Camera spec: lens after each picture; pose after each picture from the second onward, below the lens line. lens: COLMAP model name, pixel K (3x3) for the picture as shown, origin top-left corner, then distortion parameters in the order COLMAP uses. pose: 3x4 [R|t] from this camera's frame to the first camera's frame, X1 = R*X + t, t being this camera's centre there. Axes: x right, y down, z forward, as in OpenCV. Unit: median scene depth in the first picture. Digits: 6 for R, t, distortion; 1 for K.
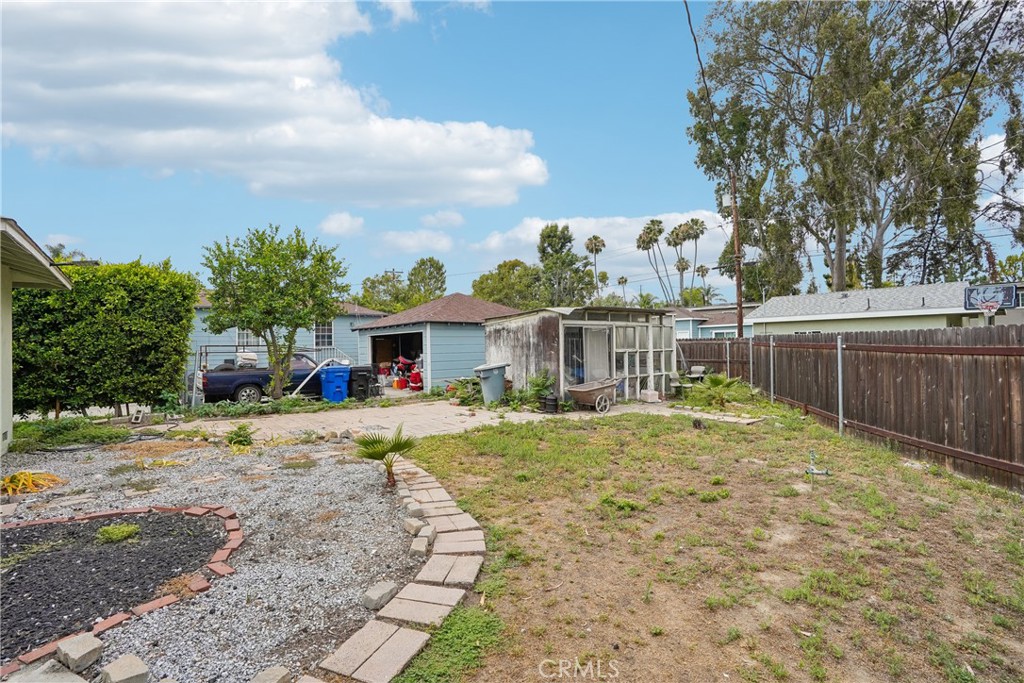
lens RADIAL K [[477.4, 0, 514.4], [0, 477.4, 339.5], [0, 0, 1]] dist [-0.073399, 0.029841]
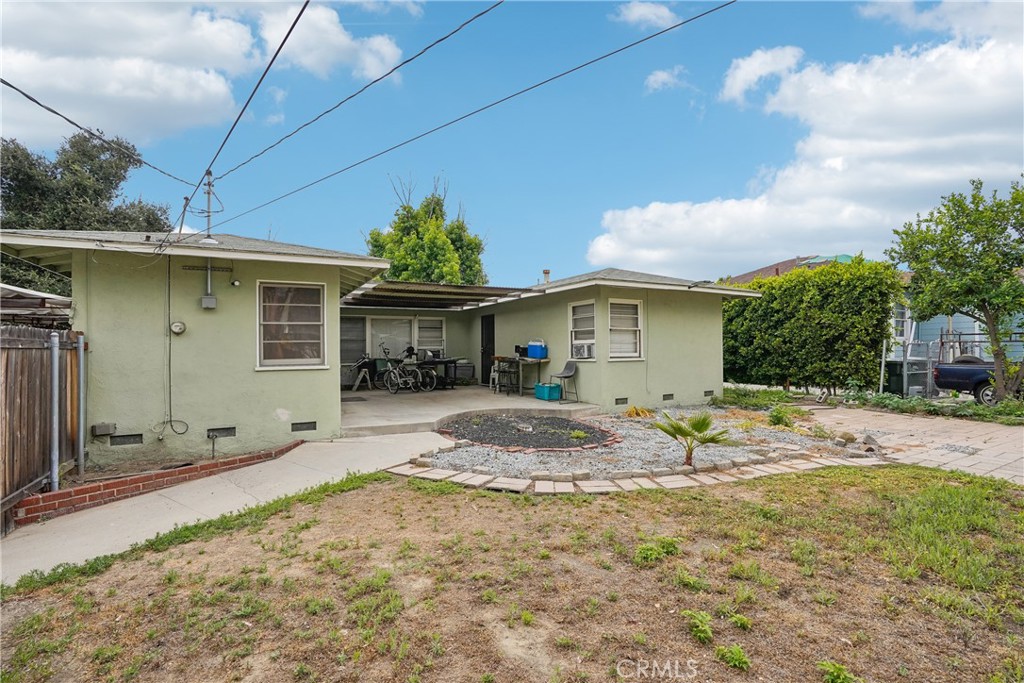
lens RADIAL K [[478.9, 0, 509.1], [0, 478.9, 343.0], [0, 0, 1]] dist [-0.066446, 0.023638]
pose [[-0.189261, 0.006132, -0.981908, 0.104753], [0.027396, 0.999624, 0.000962, 0.001633], [0.981545, -0.026718, -0.189358, 0.097610]]
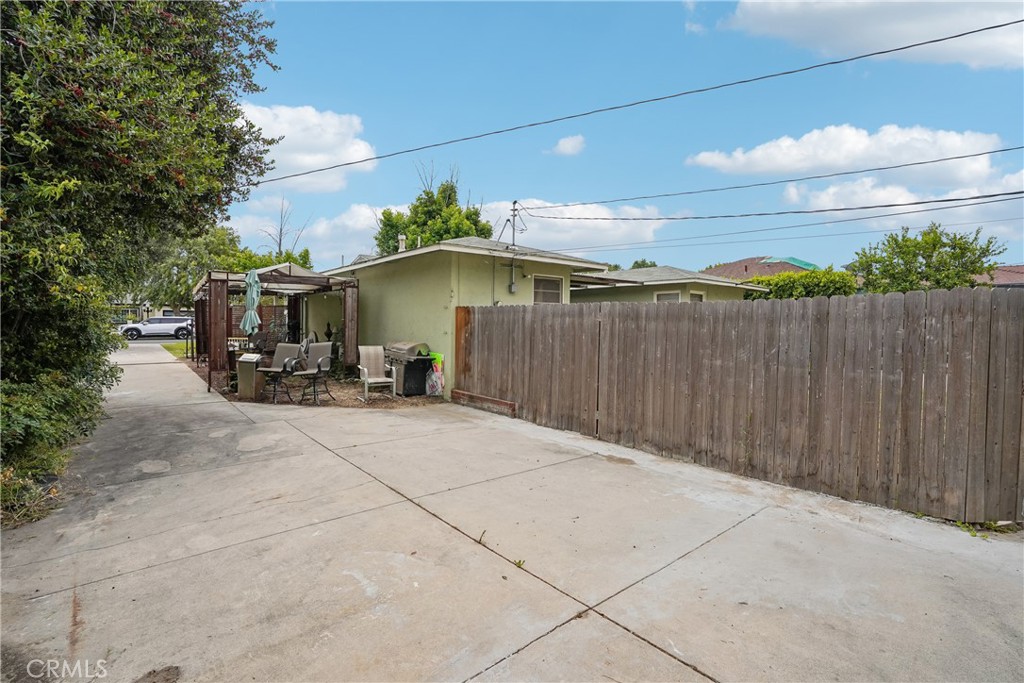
lens RADIAL K [[484.7, 0, 513.7], [0, 484.7, 323.5], [0, 0, 1]] dist [-0.075276, 0.029240]
pose [[0.007890, 0.013351, -0.999880, 0.204555], [0.005520, 0.999895, 0.013395, -0.000283], [0.999954, -0.005625, 0.007816, -0.024476]]
